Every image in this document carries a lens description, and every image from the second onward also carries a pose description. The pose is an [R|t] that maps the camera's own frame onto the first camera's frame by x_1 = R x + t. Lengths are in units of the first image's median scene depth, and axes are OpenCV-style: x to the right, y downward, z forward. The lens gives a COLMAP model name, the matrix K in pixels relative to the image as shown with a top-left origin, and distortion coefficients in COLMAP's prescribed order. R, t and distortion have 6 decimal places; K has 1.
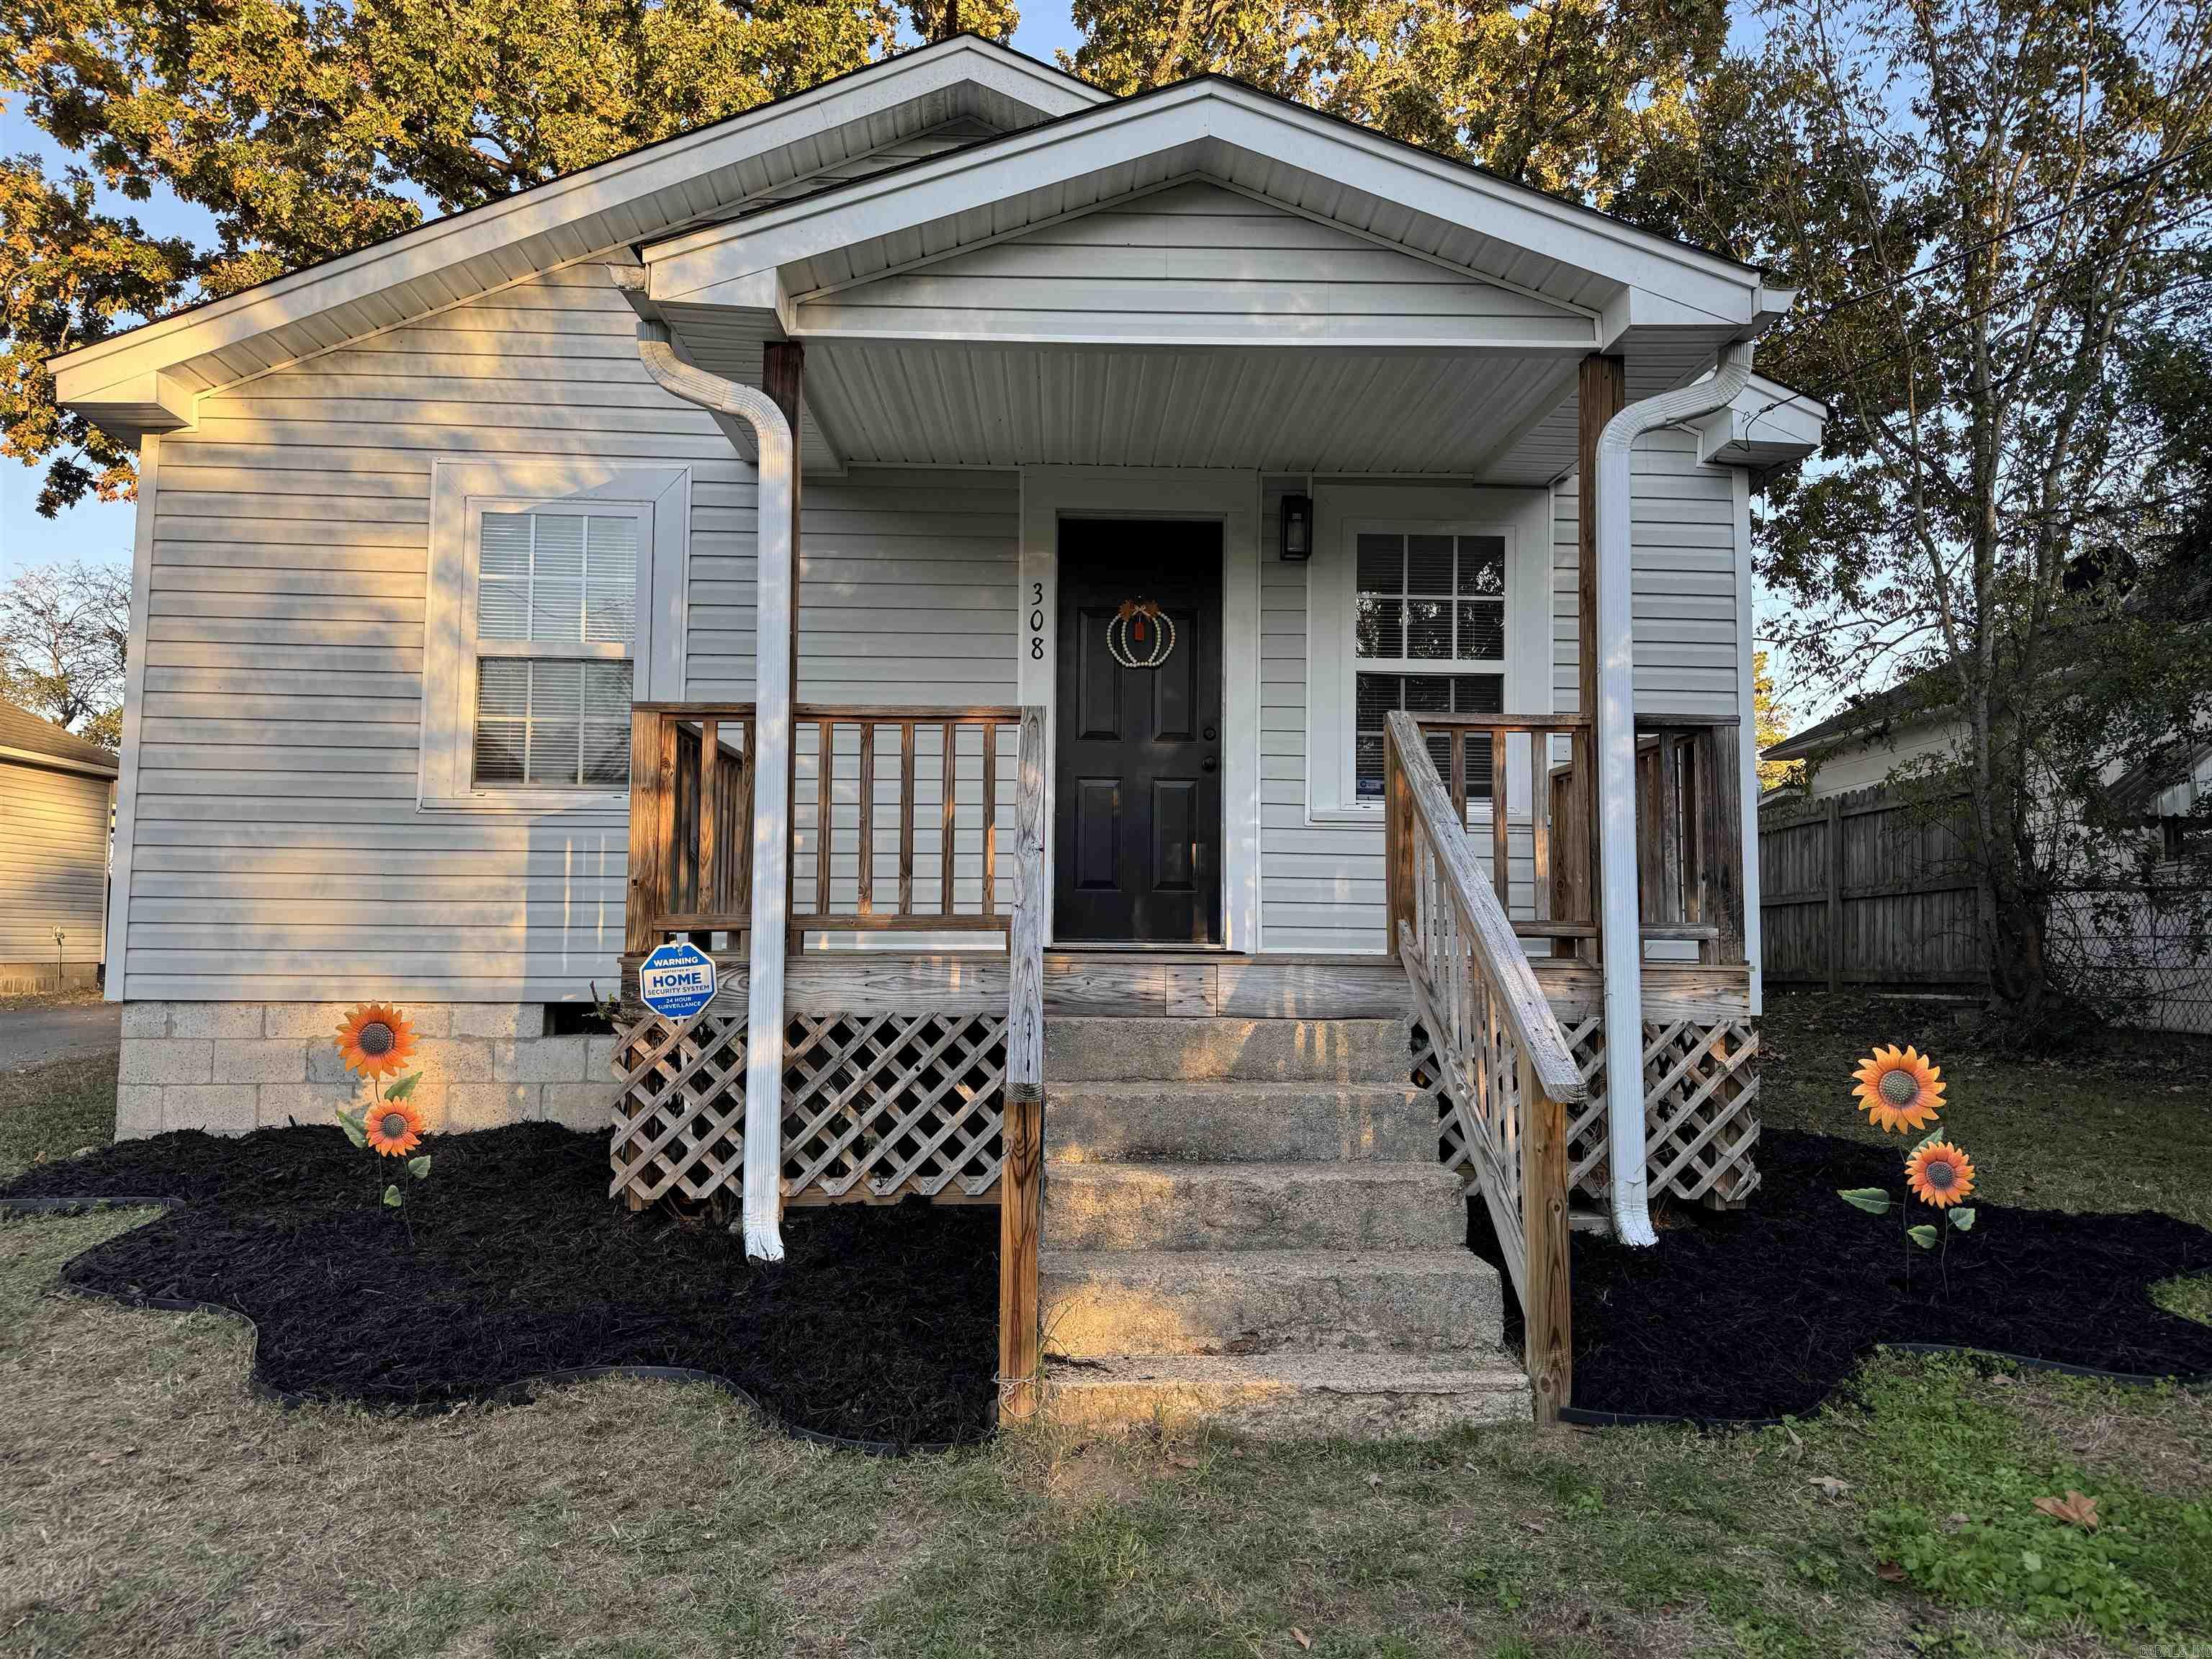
lens RADIAL K [[1504.2, 0, 1121.5], [0, 1504.2, 852.3], [0, 0, 1]] dist [0.042226, -0.041094]
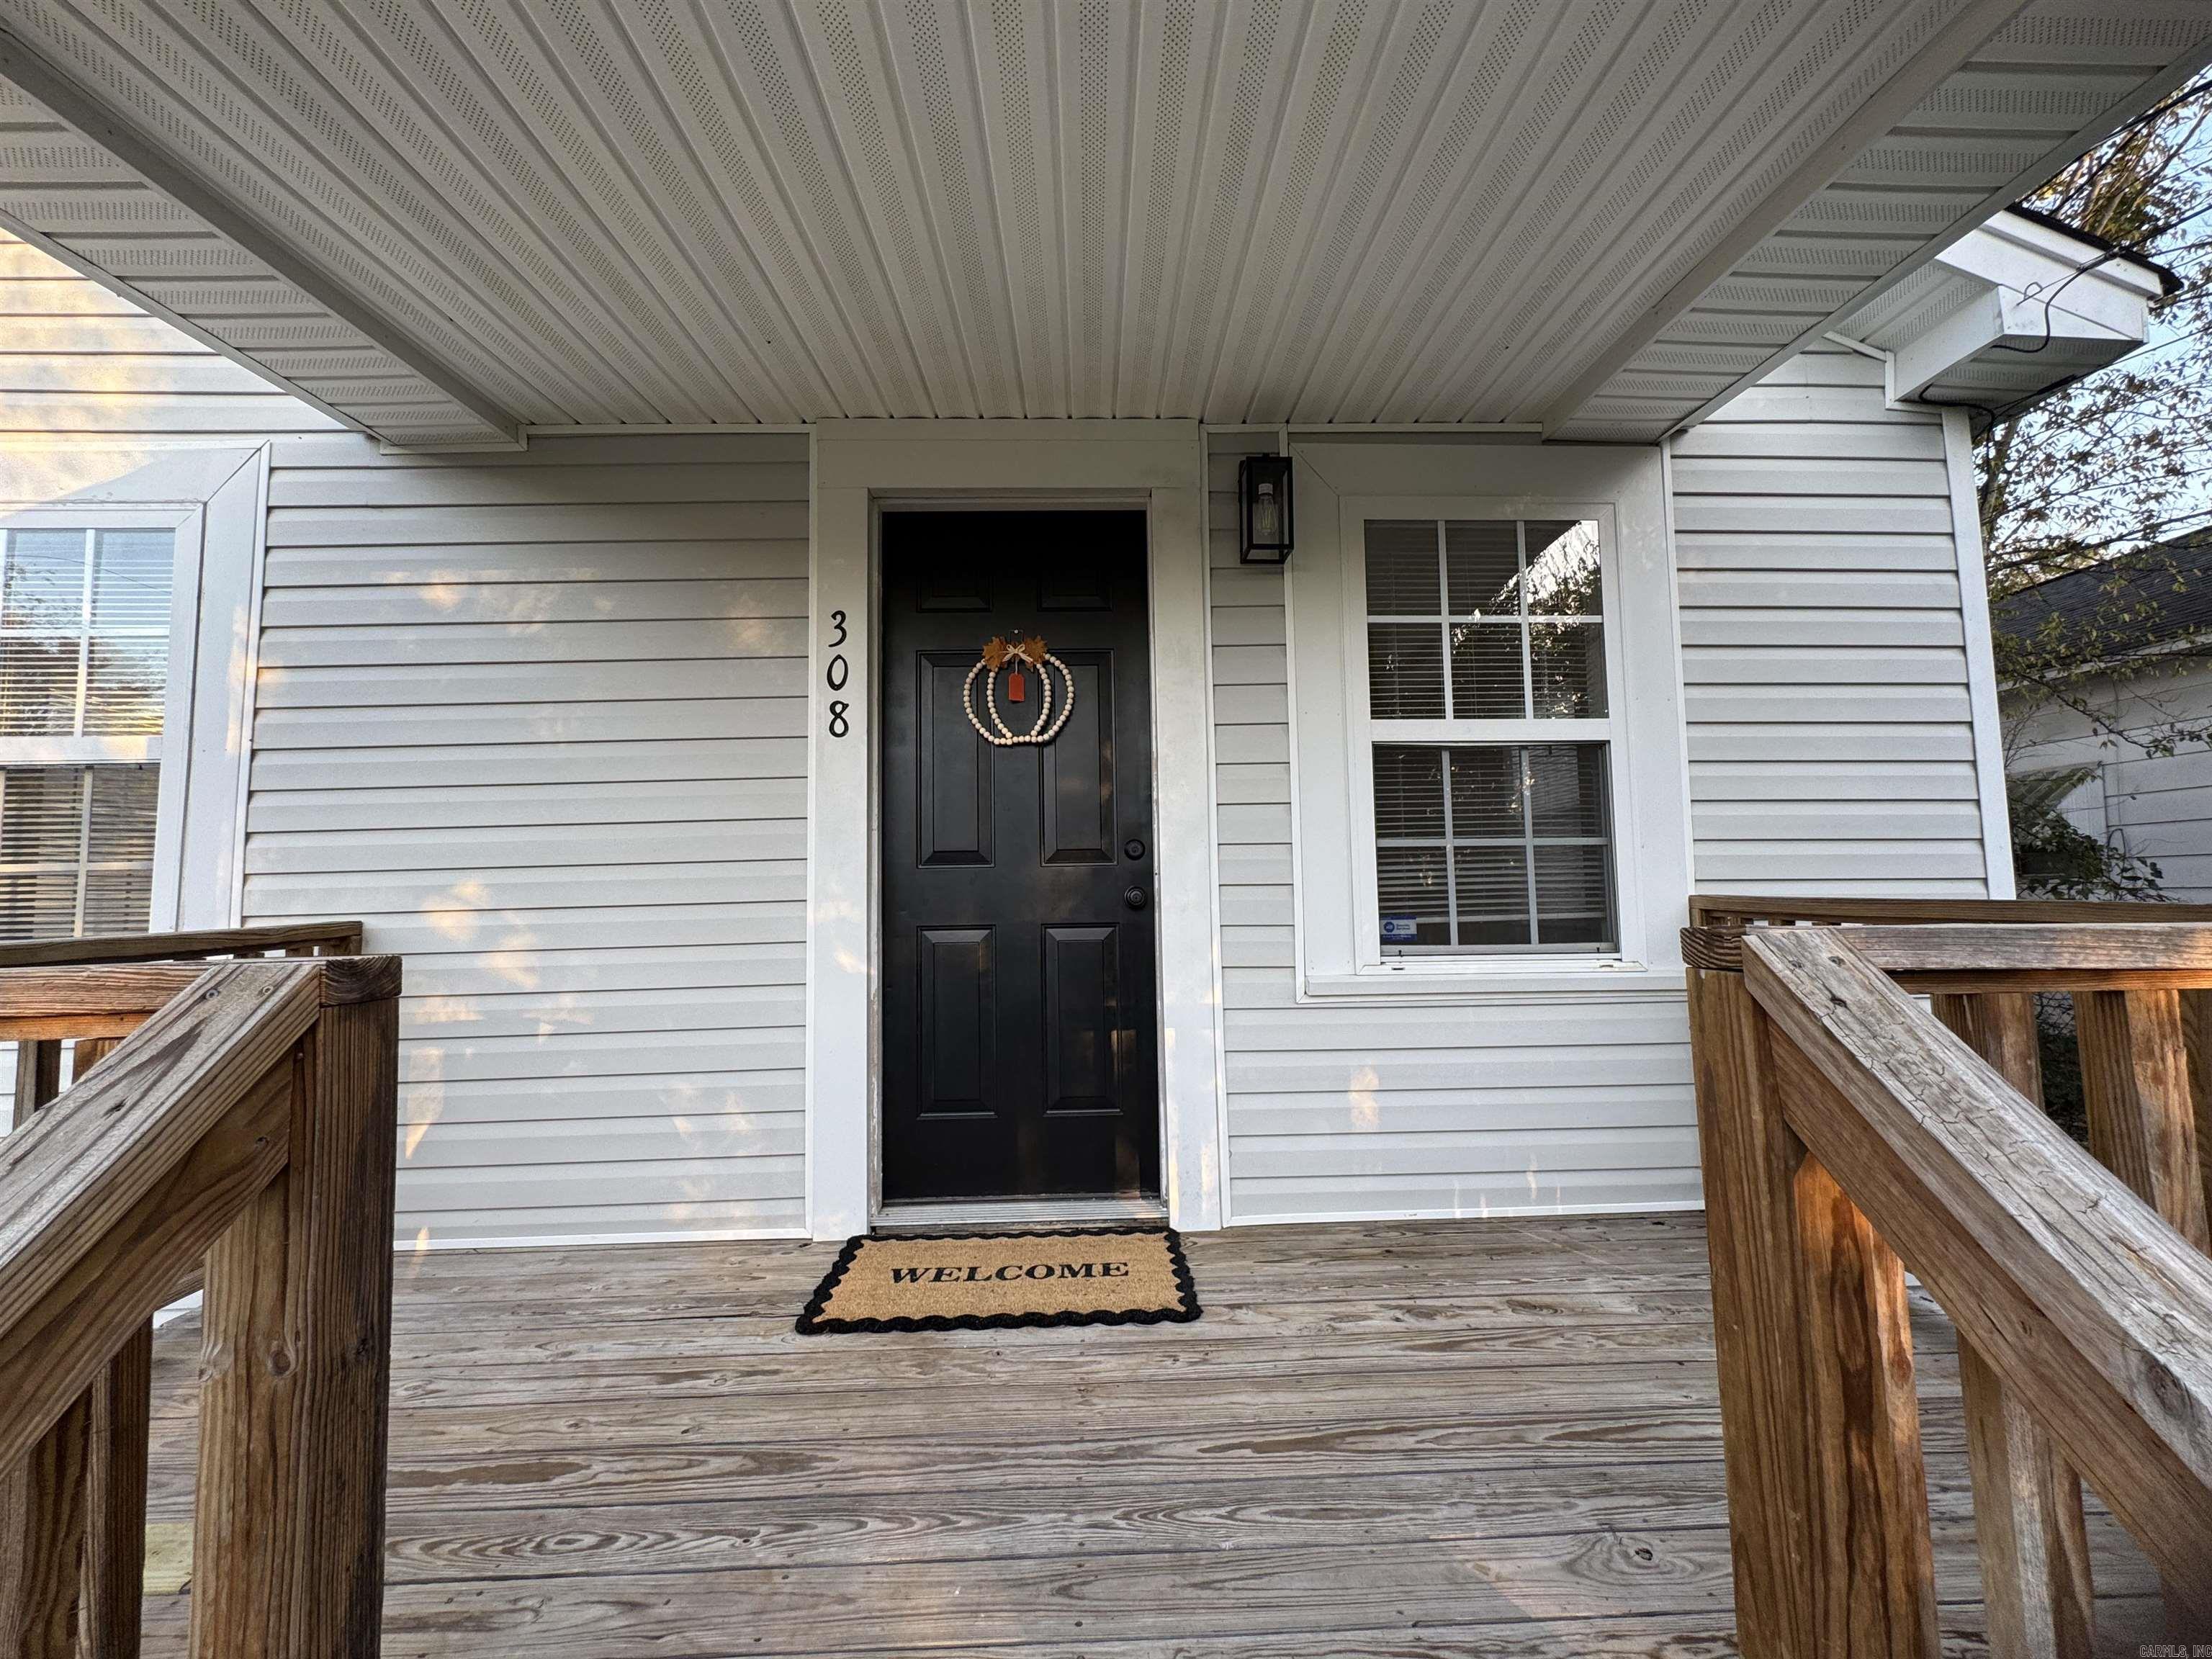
lens RADIAL K [[886.1, 0, 1115.3], [0, 886.1, 834.4], [0, 0, 1]] dist [-0.004496, 0.000806]
pose [[0.999467, -0.026892, -0.018484, 0.059860], [0.026663, 0.999566, -0.012510, -0.083410], [0.018813, 0.012010, 0.999751, 0.658385]]
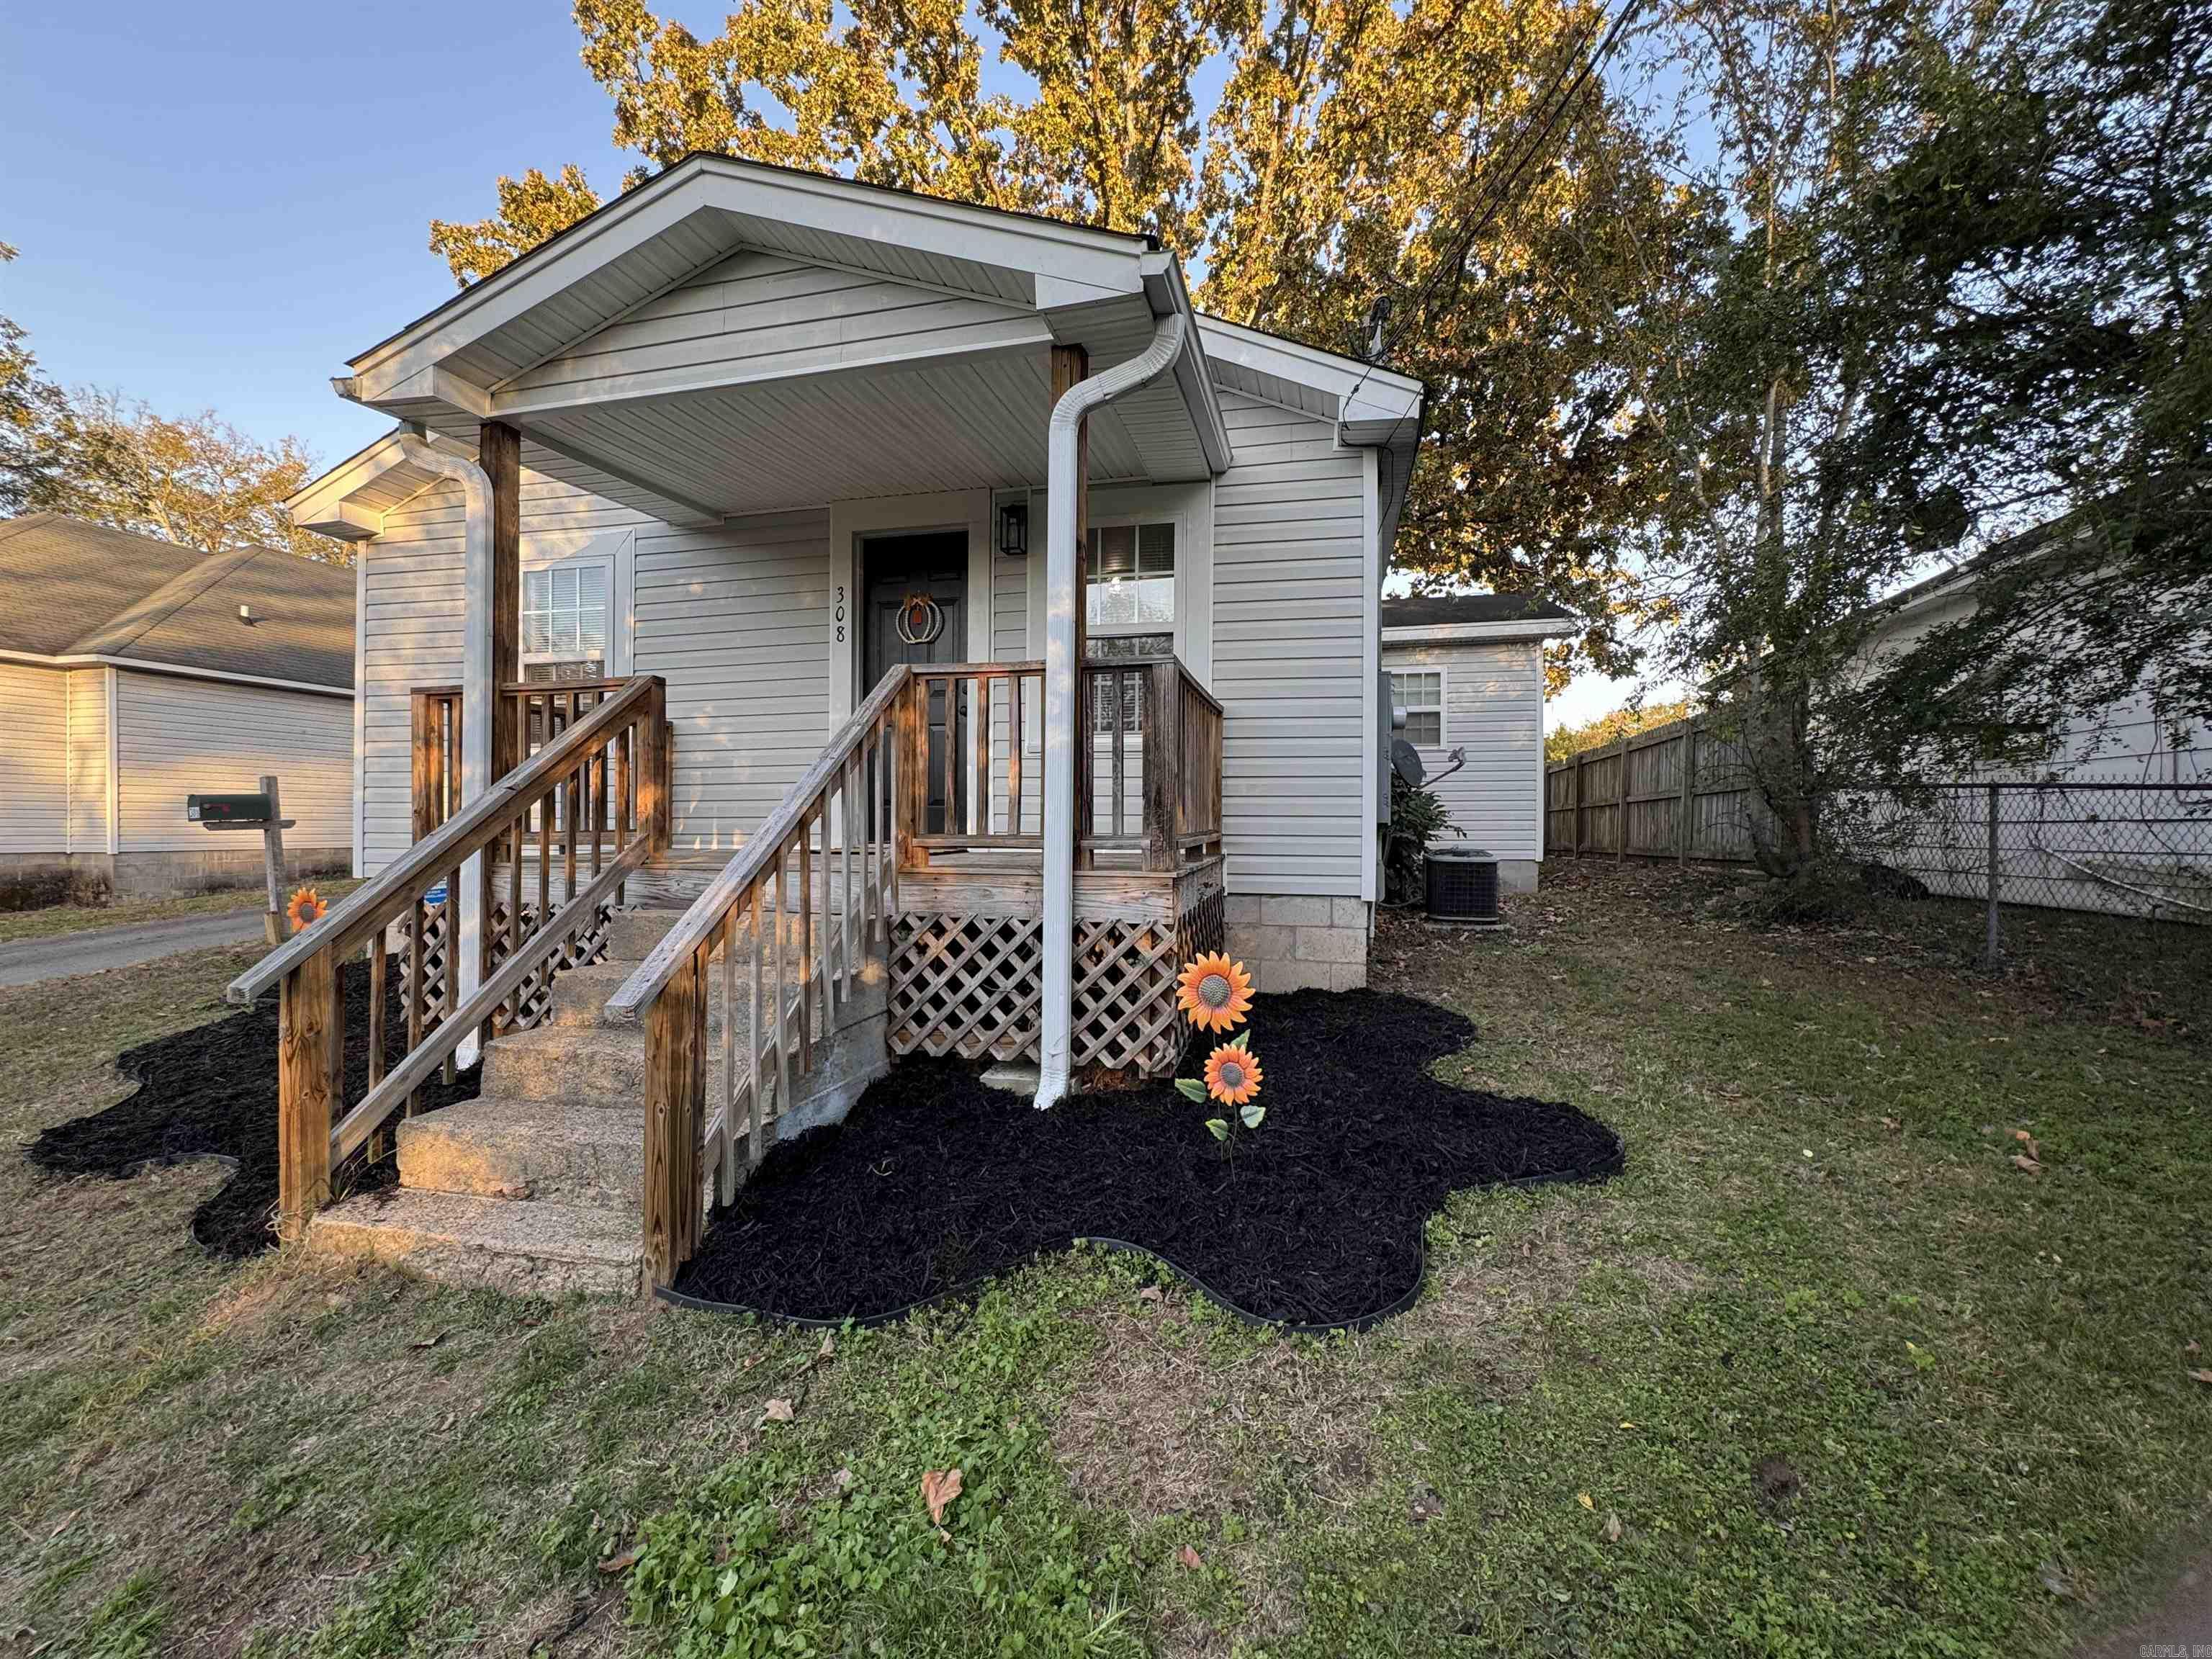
lens RADIAL K [[886.1, 0, 1136.6], [0, 886.1, 831.2], [0, 0, 1]] dist [-0.004496, 0.000806]
pose [[0.963109, -0.003735, -0.269086, 0.437819], [0.023052, 0.997373, 0.068666, -0.002219], [0.268123, -0.072336, 0.960665, 0.268195]]
